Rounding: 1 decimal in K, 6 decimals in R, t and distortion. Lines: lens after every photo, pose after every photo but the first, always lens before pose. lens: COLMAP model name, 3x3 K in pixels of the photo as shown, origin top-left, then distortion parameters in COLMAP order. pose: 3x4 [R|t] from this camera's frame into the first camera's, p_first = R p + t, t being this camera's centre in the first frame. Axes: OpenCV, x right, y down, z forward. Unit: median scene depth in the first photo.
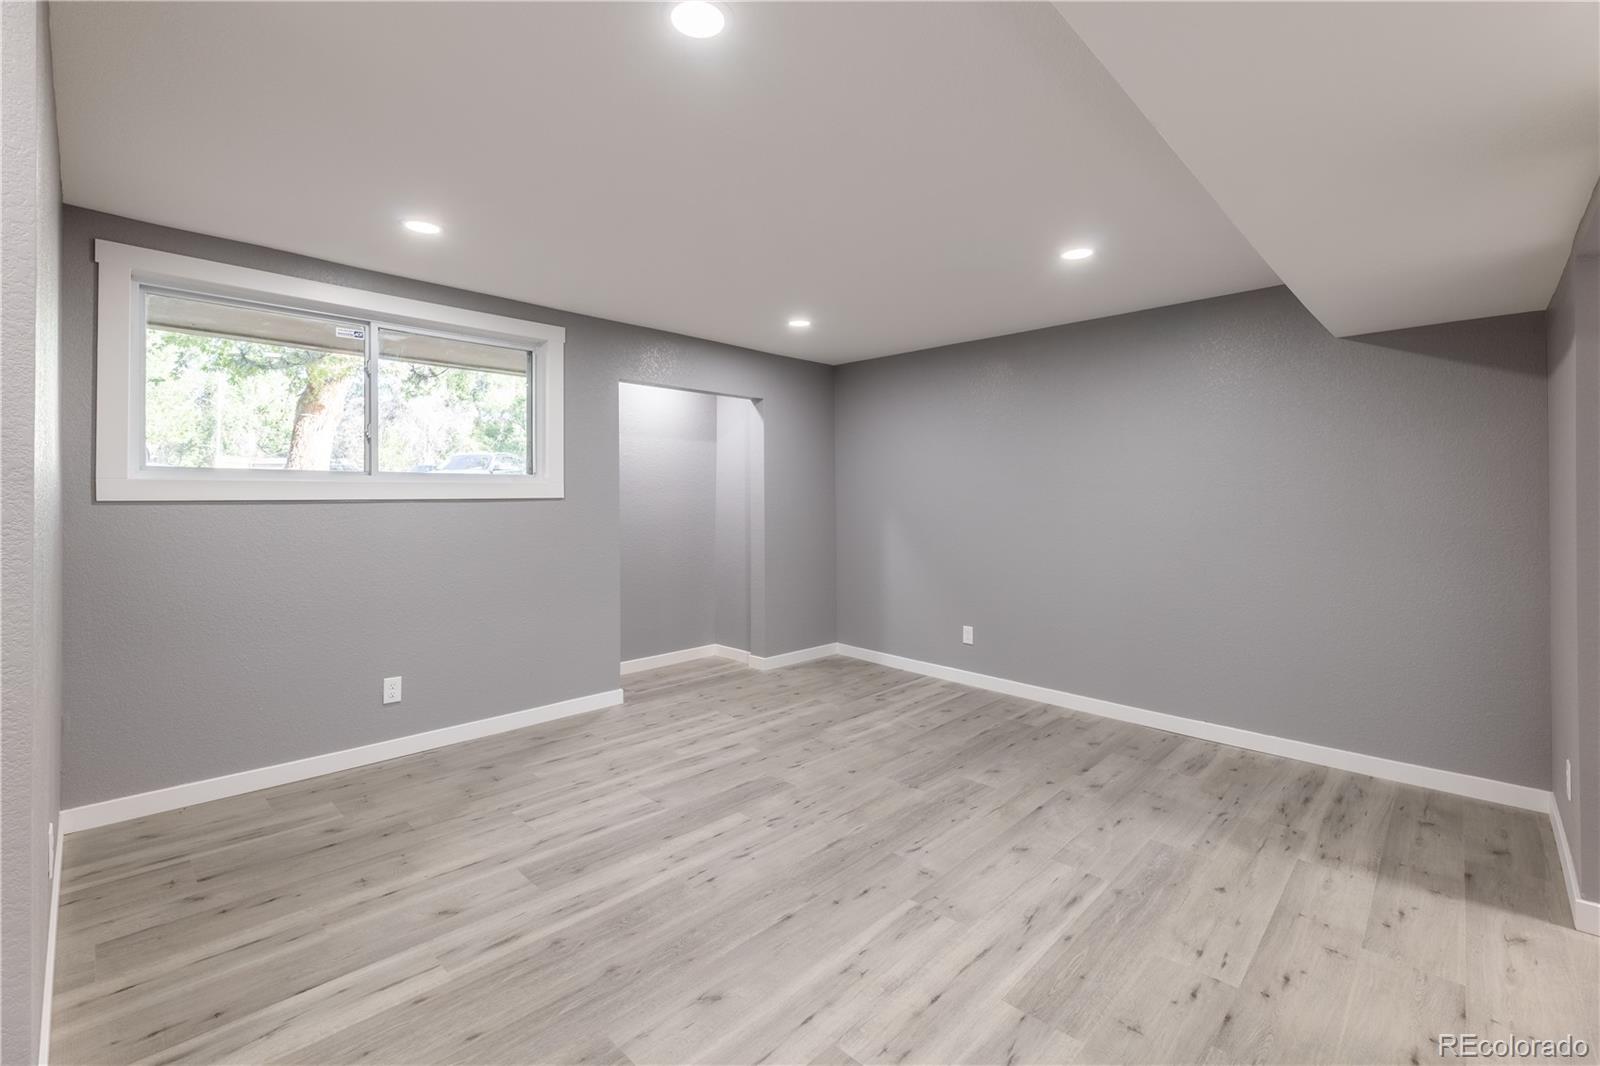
lens RADIAL K [[688.1, 0, 801.5], [0, 688.1, 504.0], [0, 0, 1]] dist [-0.000958, 0.000262]
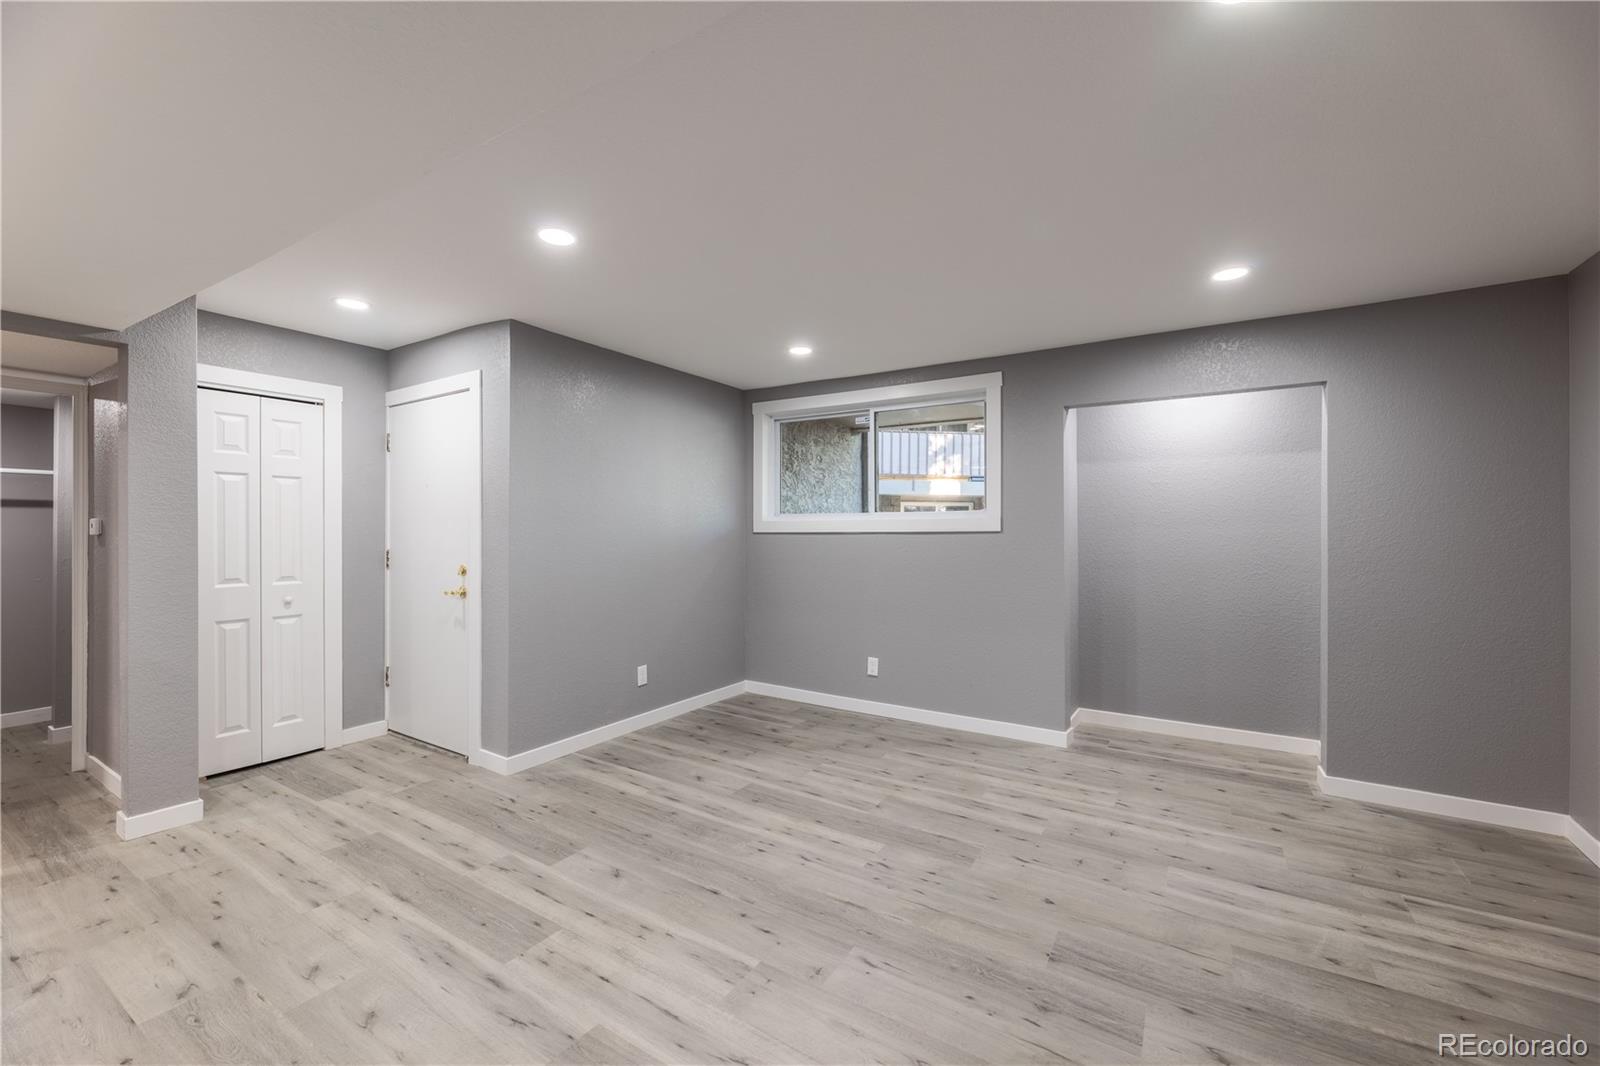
lens RADIAL K [[644.8, 0, 792.3], [0, 644.8, 533.7], [0, 0, 1]] dist [0.000017, 0.000003]
pose [[0.203216, 0.004452, -0.979124, 0.801257], [-0.010661, 0.999940, 0.002334, -0.004611], [0.979076, 0.009964, 0.203251, 0.677296]]
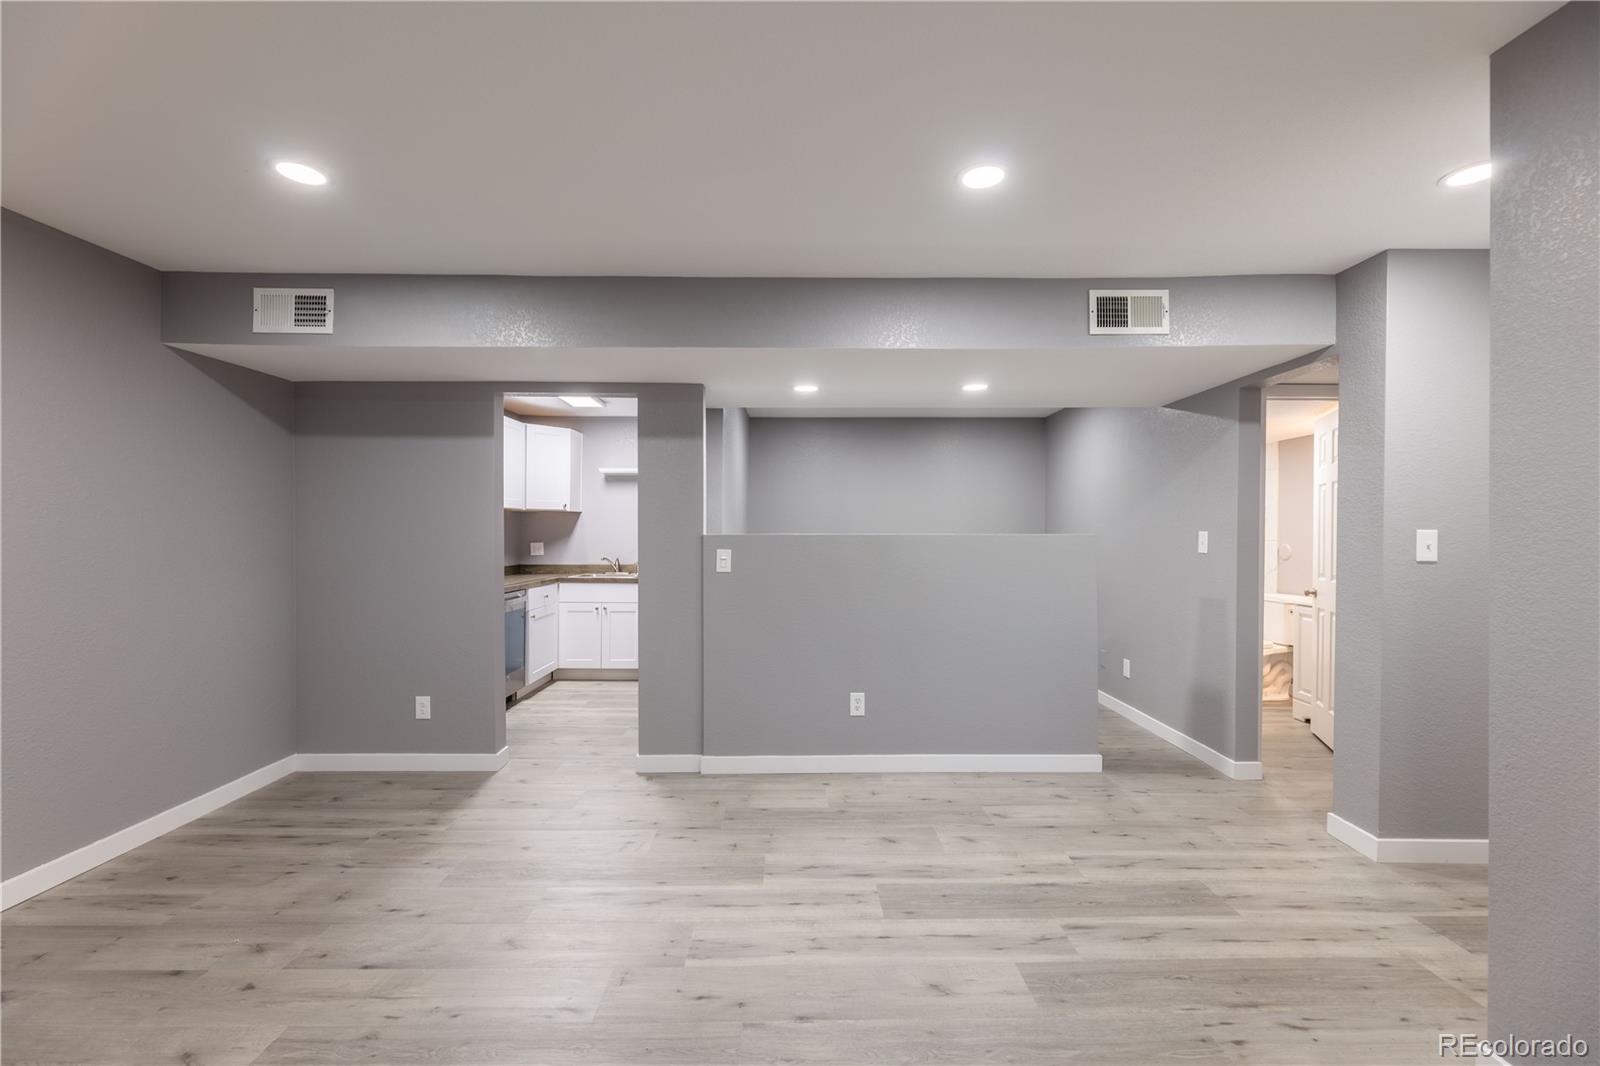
lens RADIAL K [[644.8, 0, 800.4], [0, 644.8, 530.8], [0, 0, 1]] dist [0.000017, 0.000003]
pose [[-0.702577, -0.003757, 0.711598, -0.441393], [-0.000882, 0.999990, 0.004409, -0.007136], [-0.711608, 0.002470, -0.702573, 1.175940]]
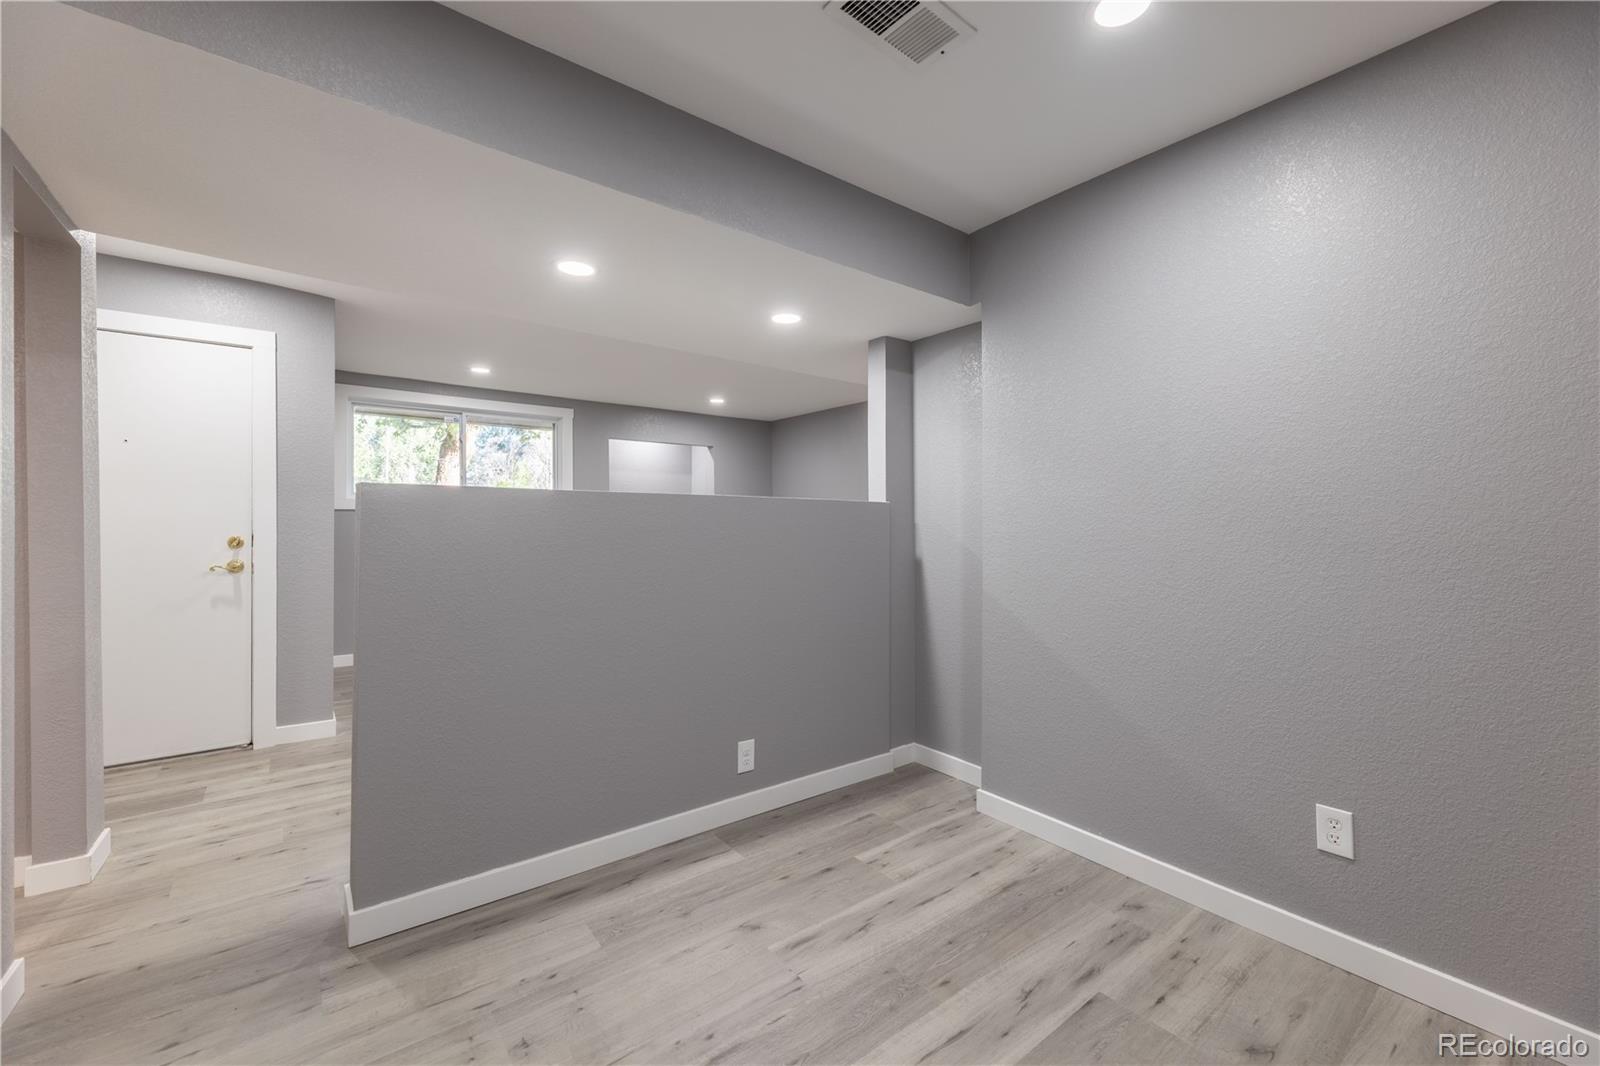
lens RADIAL K [[644.8, 0, 802.5], [0, 644.8, 528.6], [0, 0, 1]] dist [0.000017, 0.000003]
pose [[0.991551, 0.000471, -0.129717, 0.587639], [-0.000479, 1.000000, -0.000028, 0.050966], [0.129717, 0.000090, 0.991551, -0.695234]]
